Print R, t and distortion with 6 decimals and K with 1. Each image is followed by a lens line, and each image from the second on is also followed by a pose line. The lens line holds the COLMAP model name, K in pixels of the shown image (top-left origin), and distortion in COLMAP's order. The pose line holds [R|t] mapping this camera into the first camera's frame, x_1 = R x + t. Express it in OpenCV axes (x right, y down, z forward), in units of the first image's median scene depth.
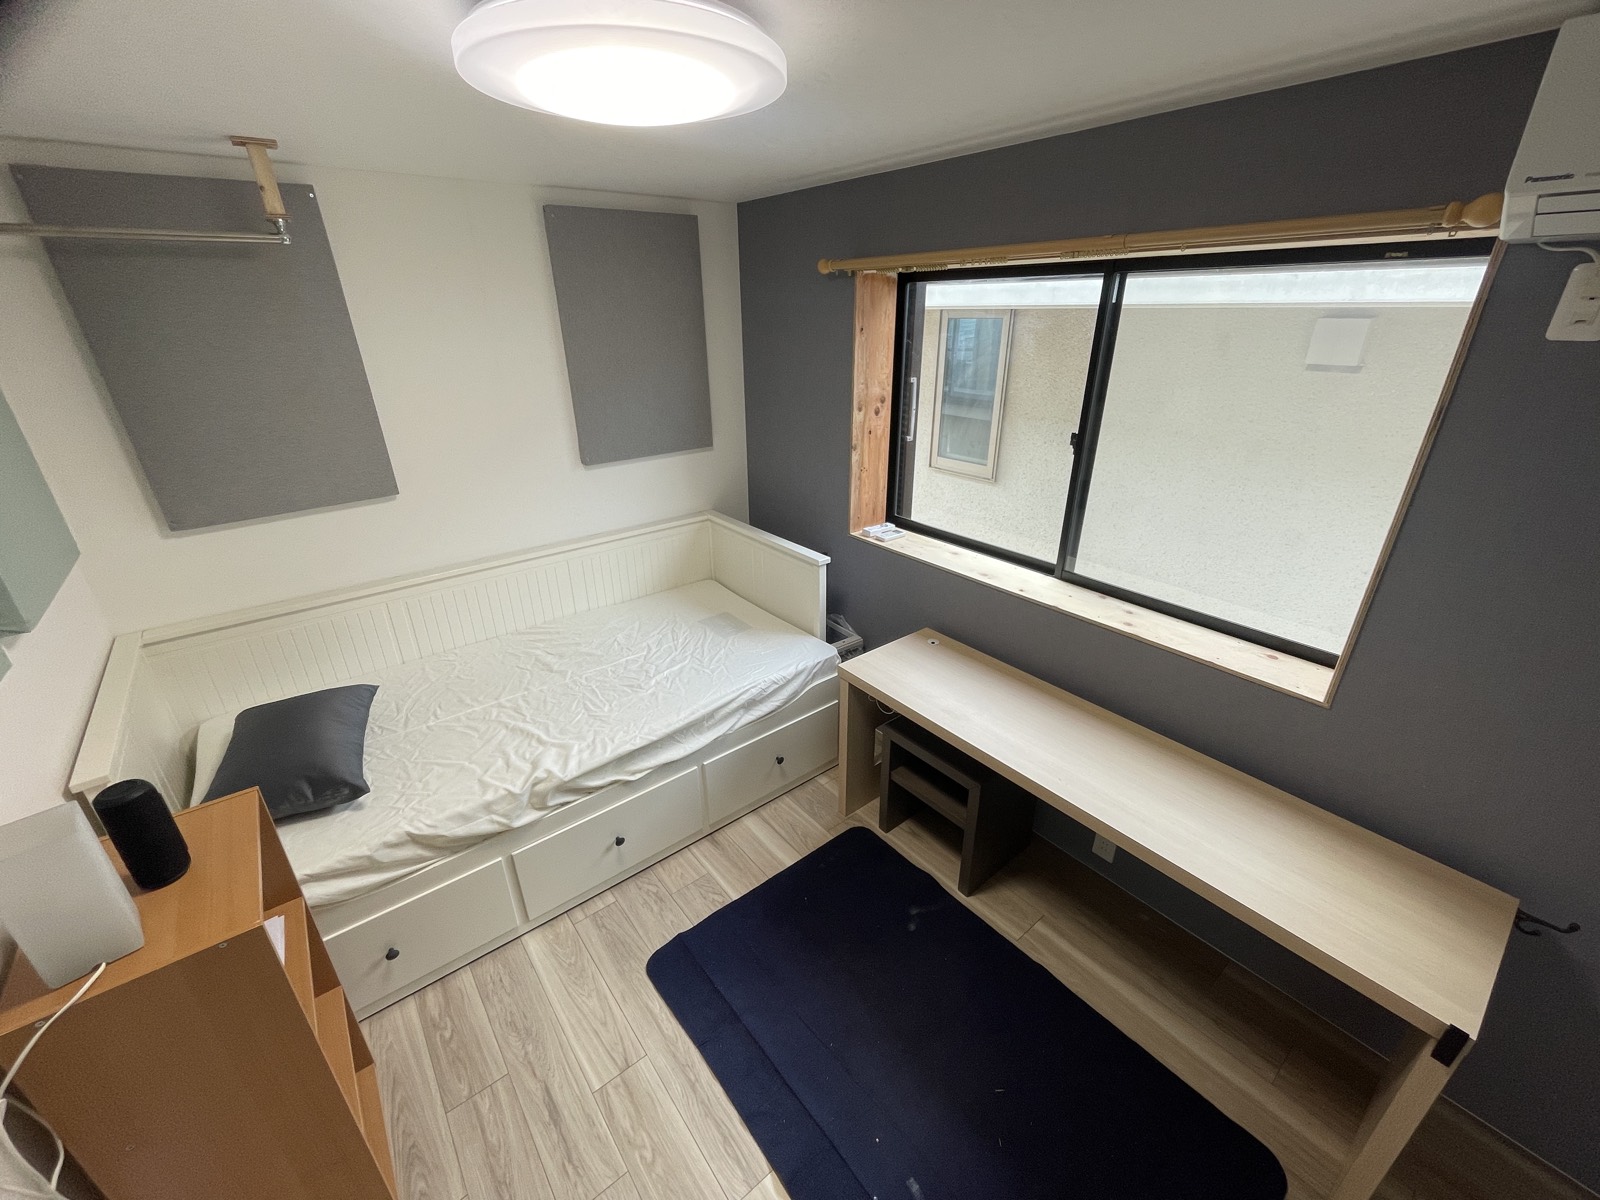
lens RADIAL K [[650.8, 0, 800.1], [0, 650.8, 598.5], [0, 0, 1]] dist [-0.002244, -0.000111]
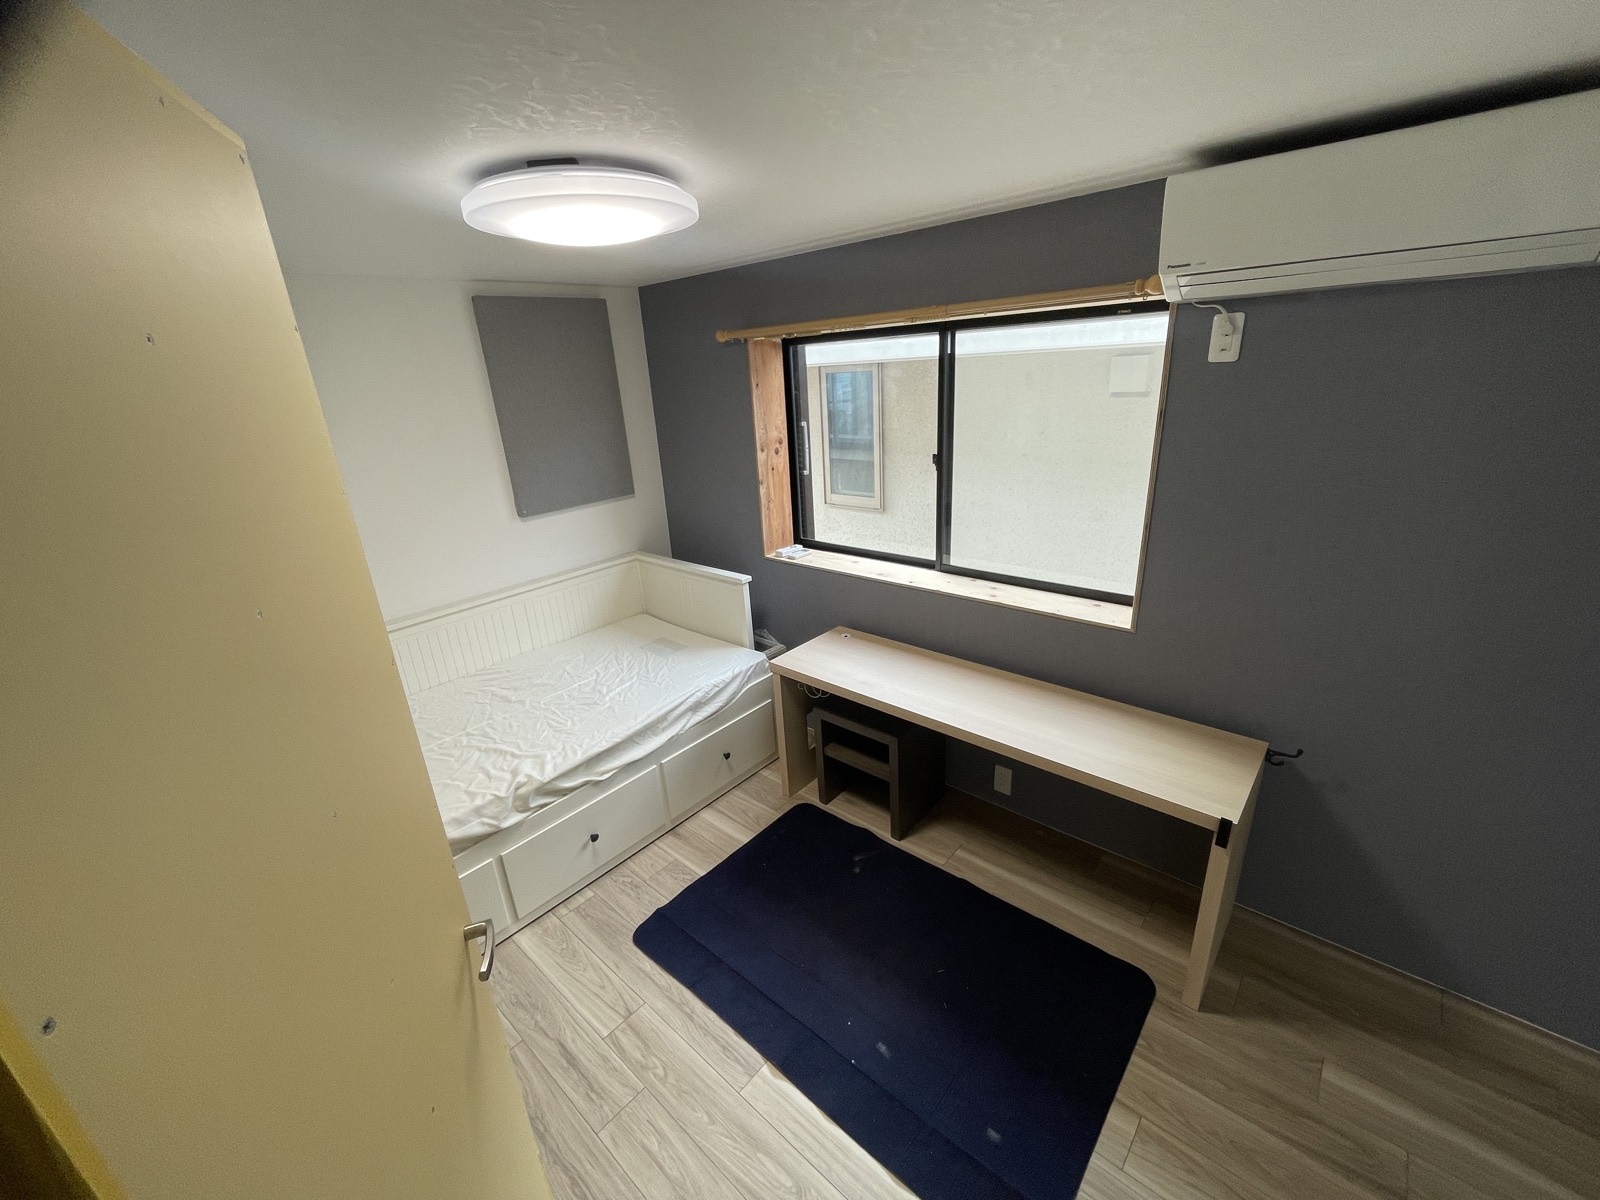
lens RADIAL K [[650.8, 0, 799.9], [0, 650.8, 598.4], [0, 0, 1]] dist [-0.002244, -0.000111]
pose [[0.984344, -0.102950, 0.143066, -0.049792], [0.114410, 0.990650, -0.074316, 0.094730], [-0.134077, 0.089521, 0.986919, -0.202505]]
